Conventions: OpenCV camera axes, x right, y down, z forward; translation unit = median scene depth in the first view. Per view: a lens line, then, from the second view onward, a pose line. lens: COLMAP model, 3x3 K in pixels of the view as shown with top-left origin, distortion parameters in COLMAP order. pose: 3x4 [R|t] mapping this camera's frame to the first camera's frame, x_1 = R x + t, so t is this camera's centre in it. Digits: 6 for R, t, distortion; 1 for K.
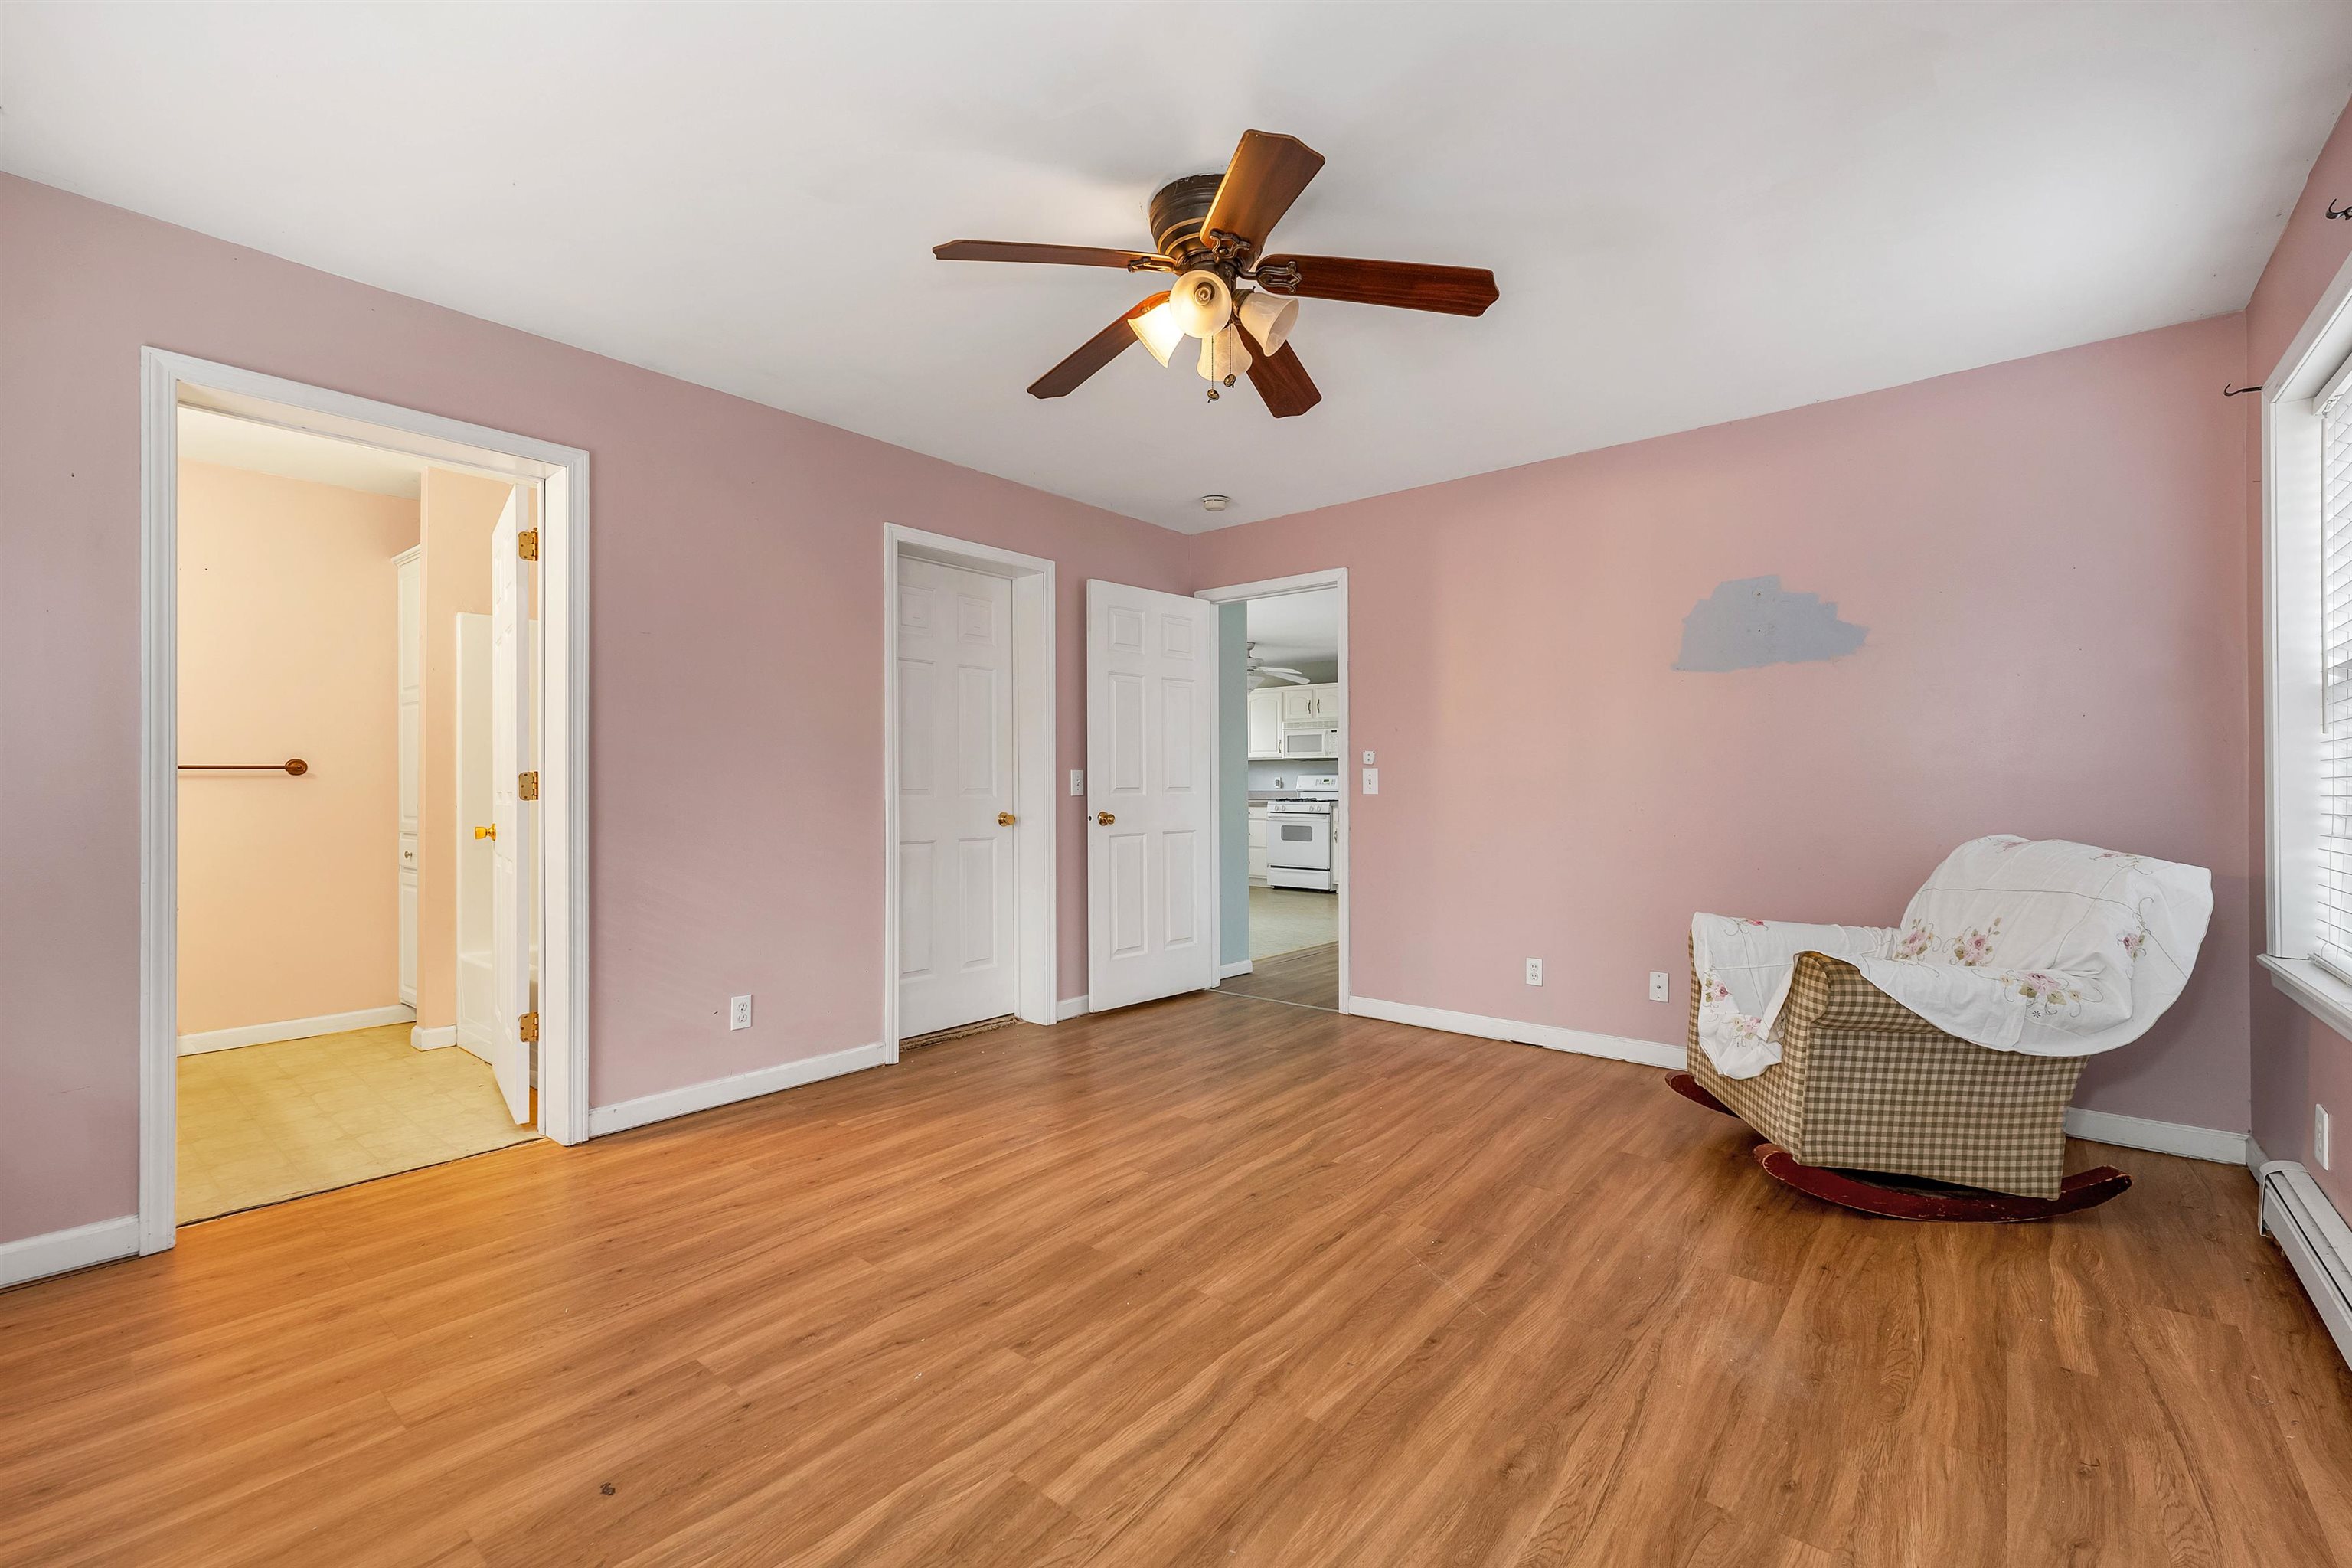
lens RADIAL K [[988.4, 0, 1176.0], [0, 988.4, 784.0], [0, 0, 1]] dist [0.000654, 0.000112]
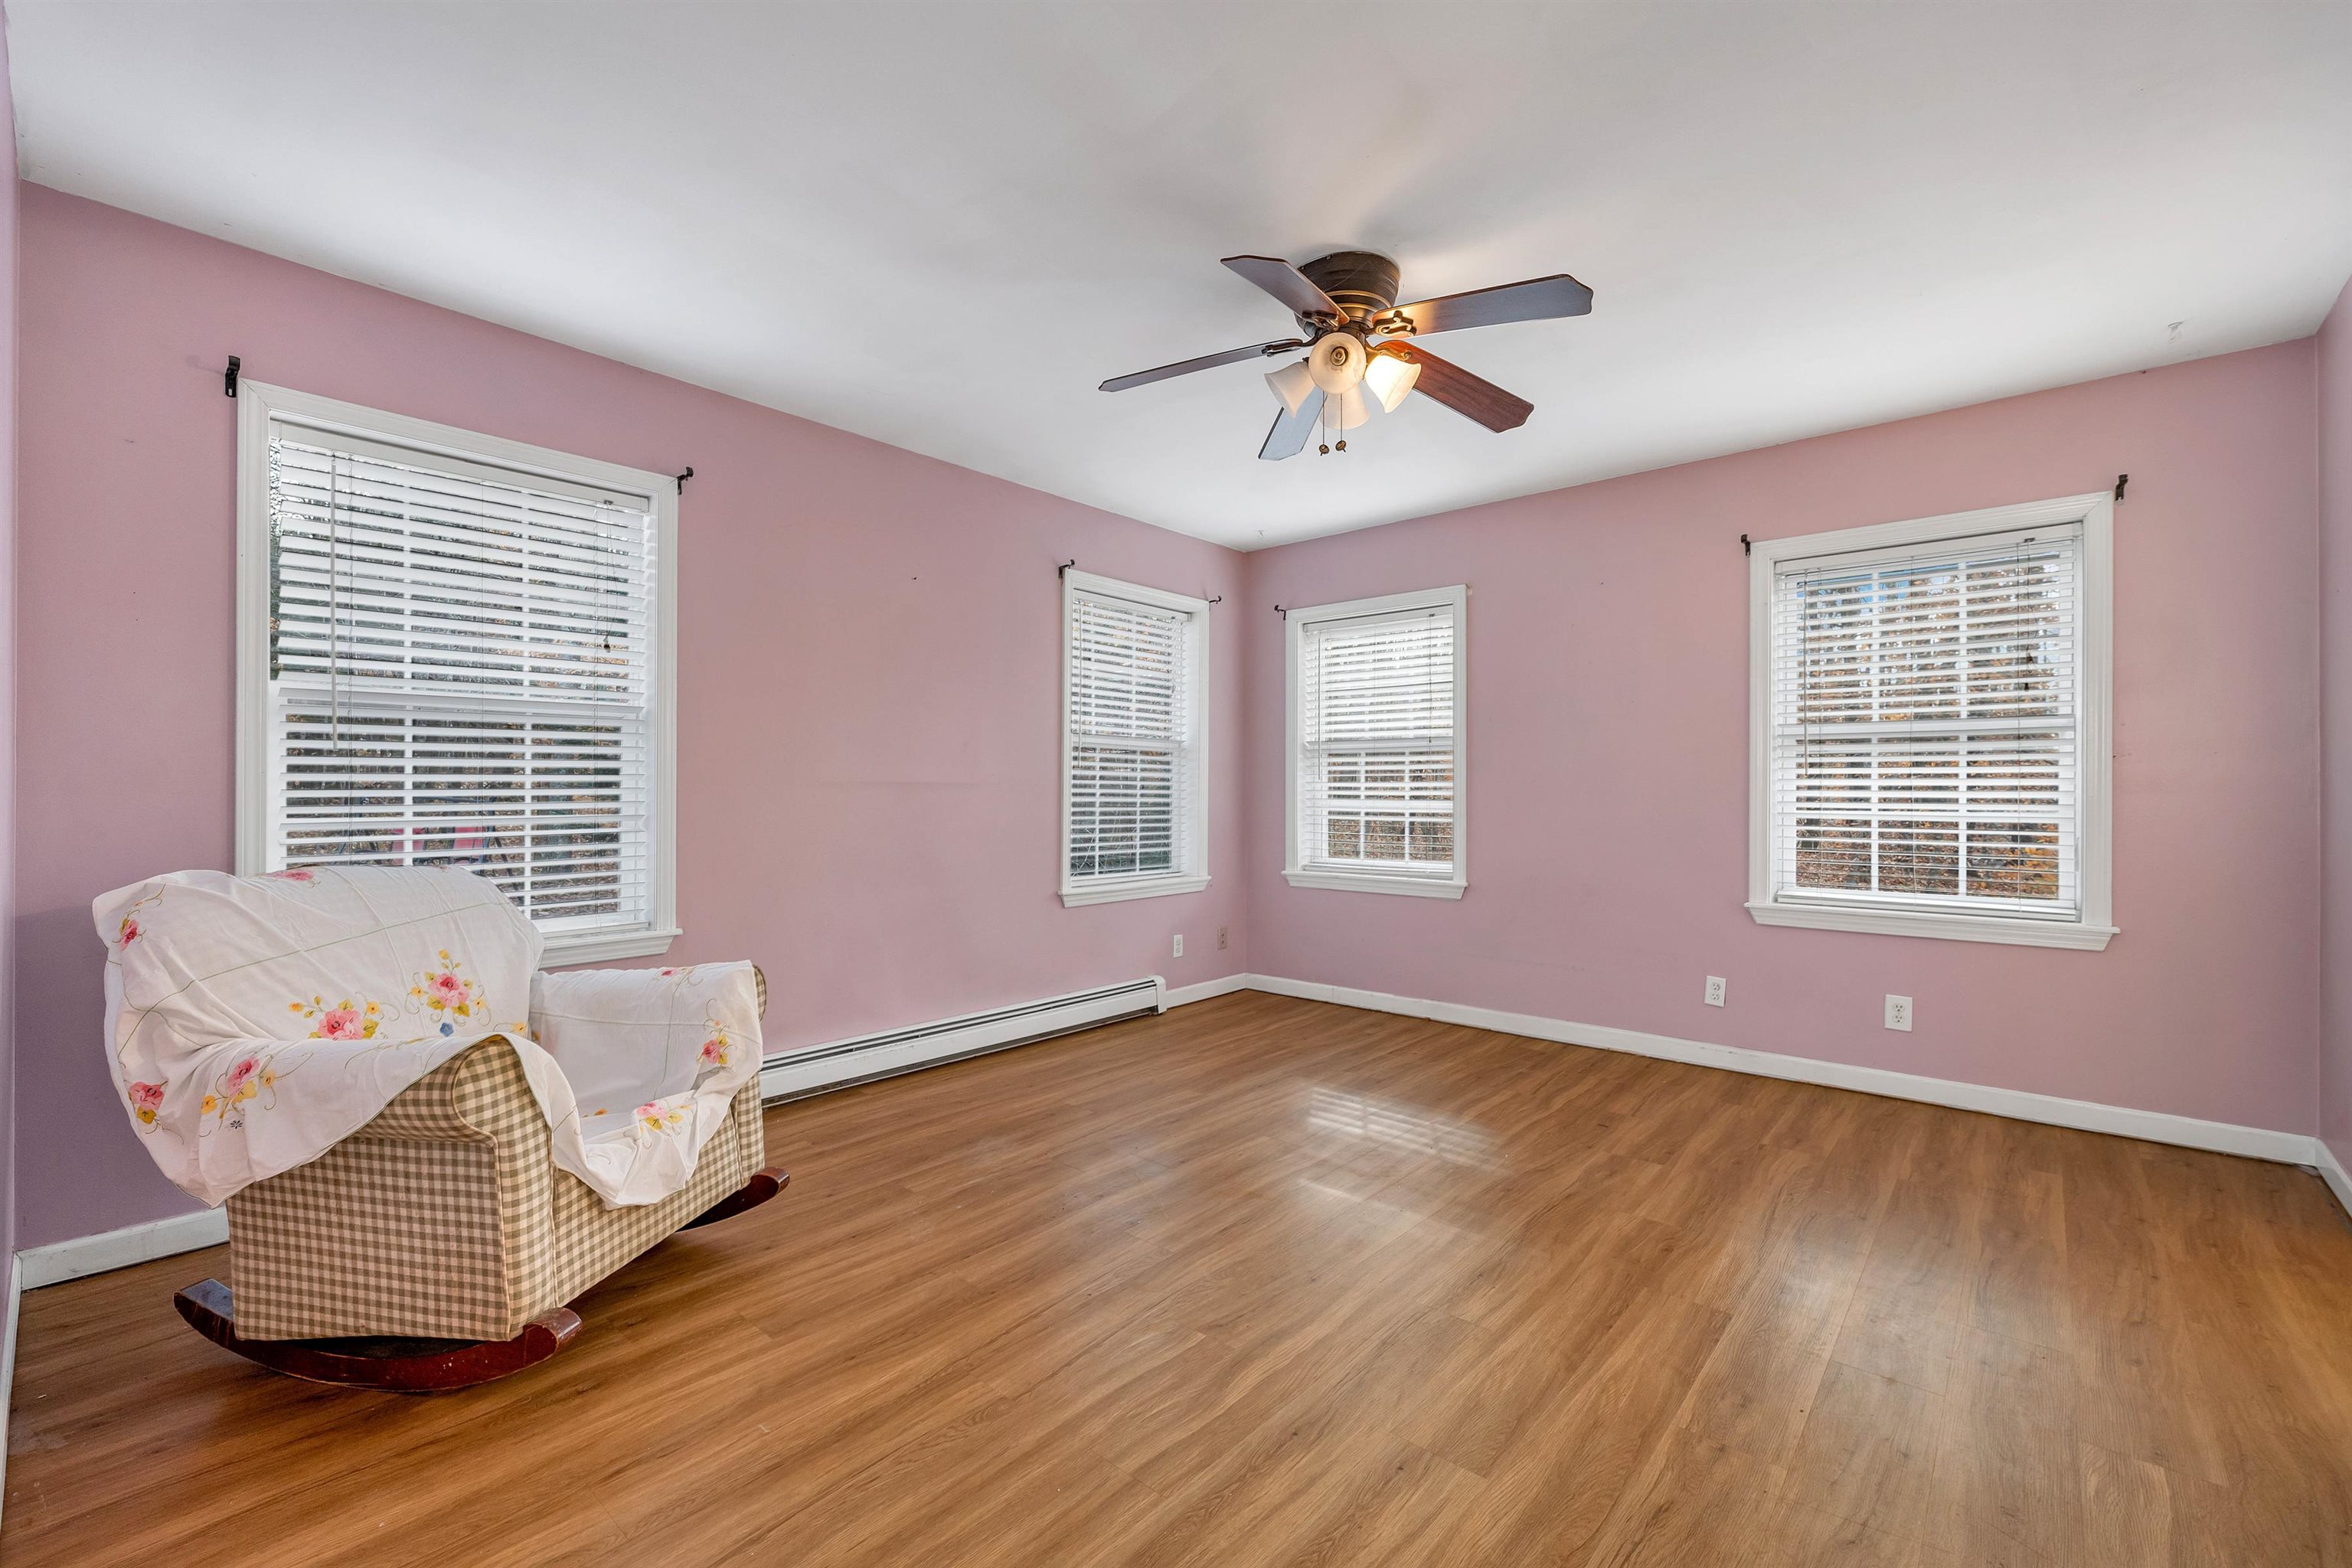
lens RADIAL K [[988.4, 0, 1176.0], [0, 988.4, 784.0], [0, 0, 1]] dist [0.000654, 0.000112]
pose [[-0.999917, -0.000387, 0.012855, 0.199866], [-0.000486, 0.999970, -0.007737, -0.000535], [-0.012852, -0.007743, -0.999887, 1.997426]]
